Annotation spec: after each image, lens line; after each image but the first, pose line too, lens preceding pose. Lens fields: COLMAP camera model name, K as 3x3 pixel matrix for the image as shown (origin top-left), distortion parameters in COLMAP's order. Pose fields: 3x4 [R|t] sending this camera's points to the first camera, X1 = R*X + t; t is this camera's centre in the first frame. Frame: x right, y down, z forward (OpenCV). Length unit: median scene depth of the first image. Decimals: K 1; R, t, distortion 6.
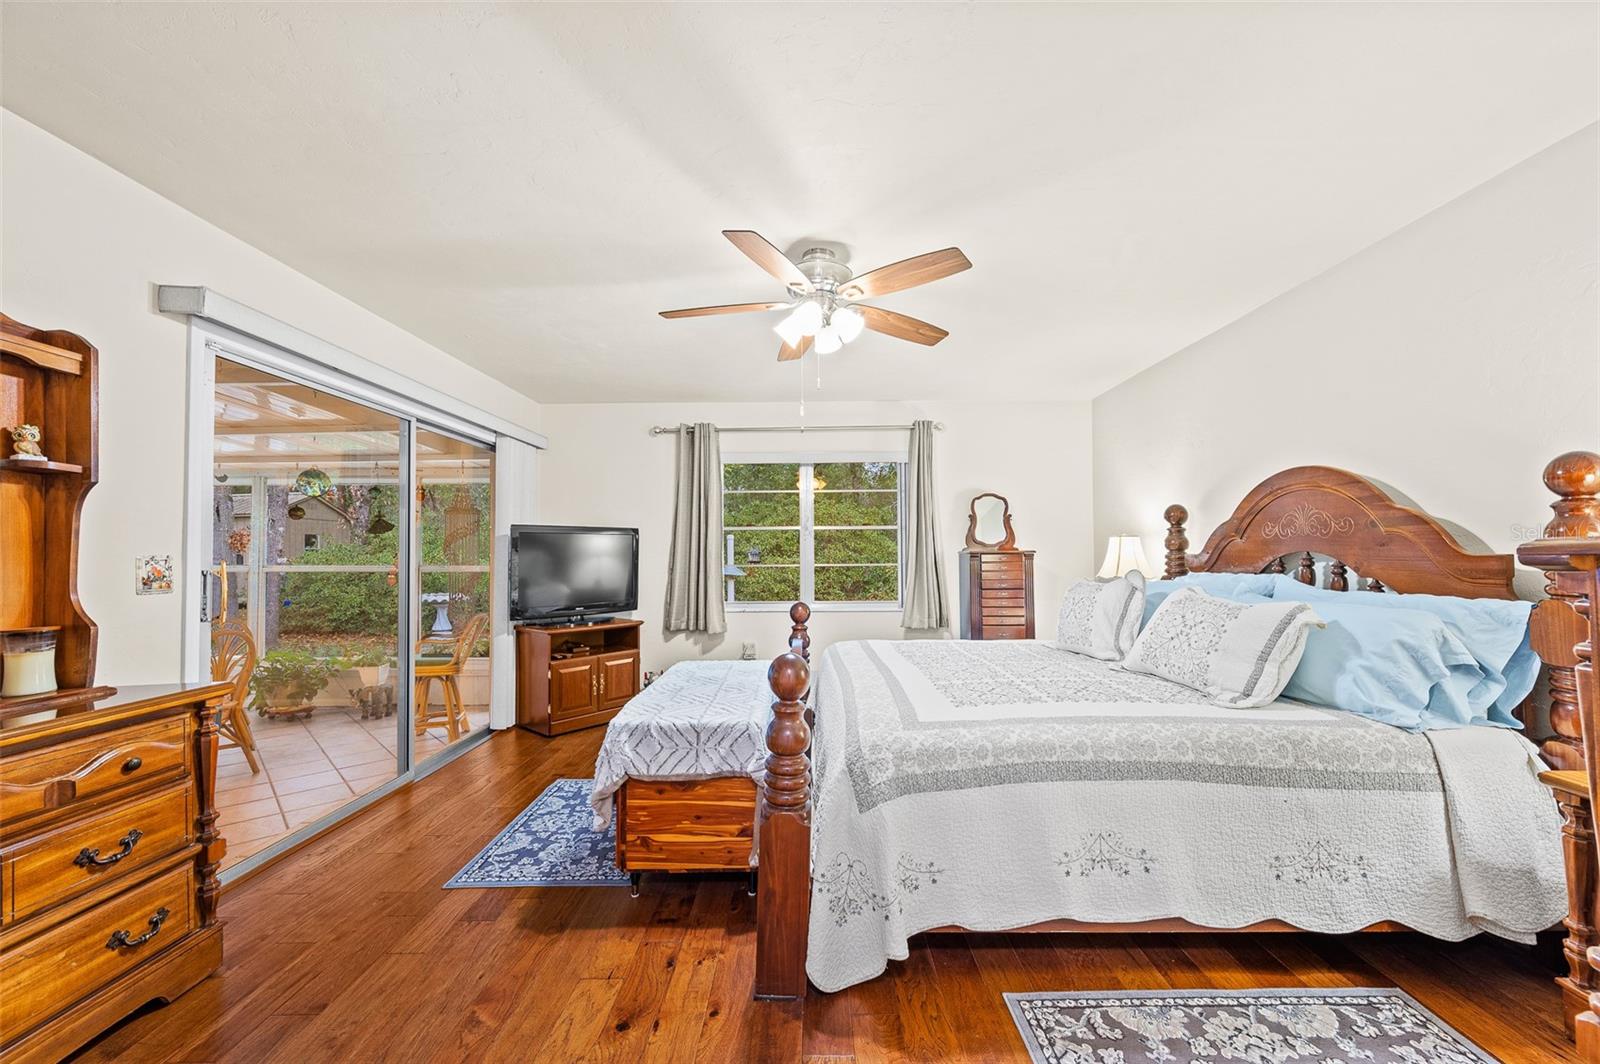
lens RADIAL K [[631.7, 0, 798.7], [0, 631.7, 539.8], [0, 0, 1]] dist [-0.002231, -0.000024]
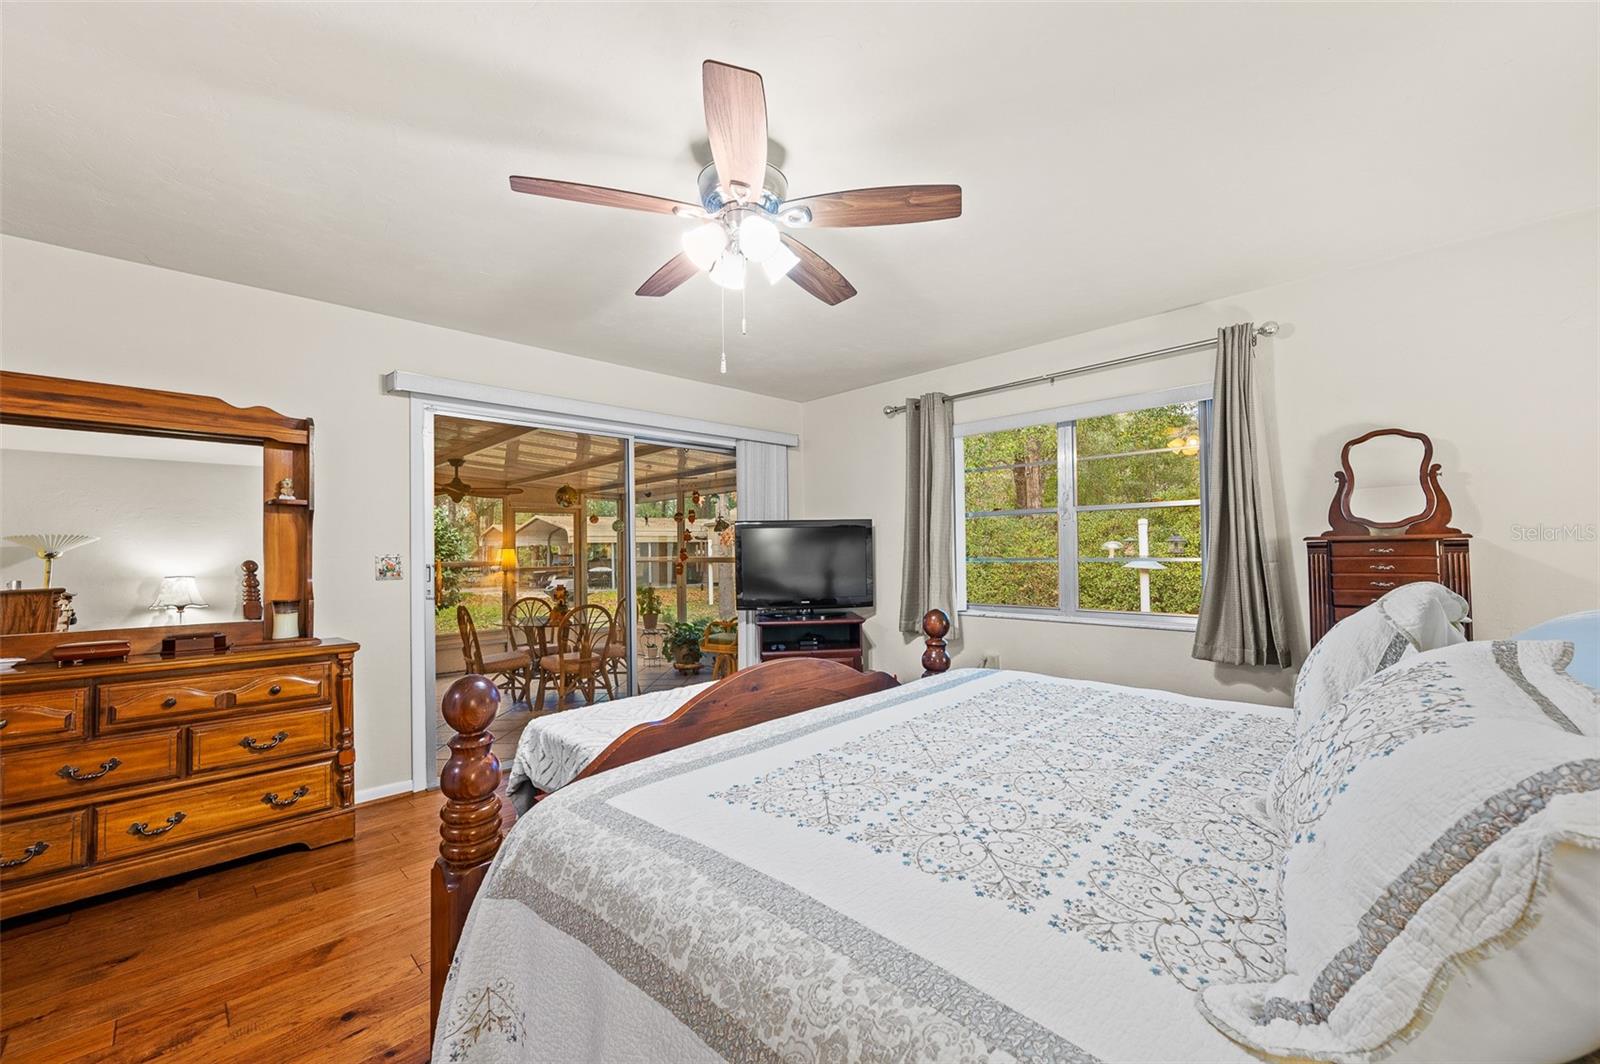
lens RADIAL K [[631.7, 0, 798.7], [0, 631.7, 539.8], [0, 0, 1]] dist [-0.002231, -0.000024]
pose [[0.714187, -0.014732, -0.699800, 0.723758], [0.028174, 0.999573, 0.007710, 0.005371], [0.699388, -0.025222, 0.714297, 0.588843]]
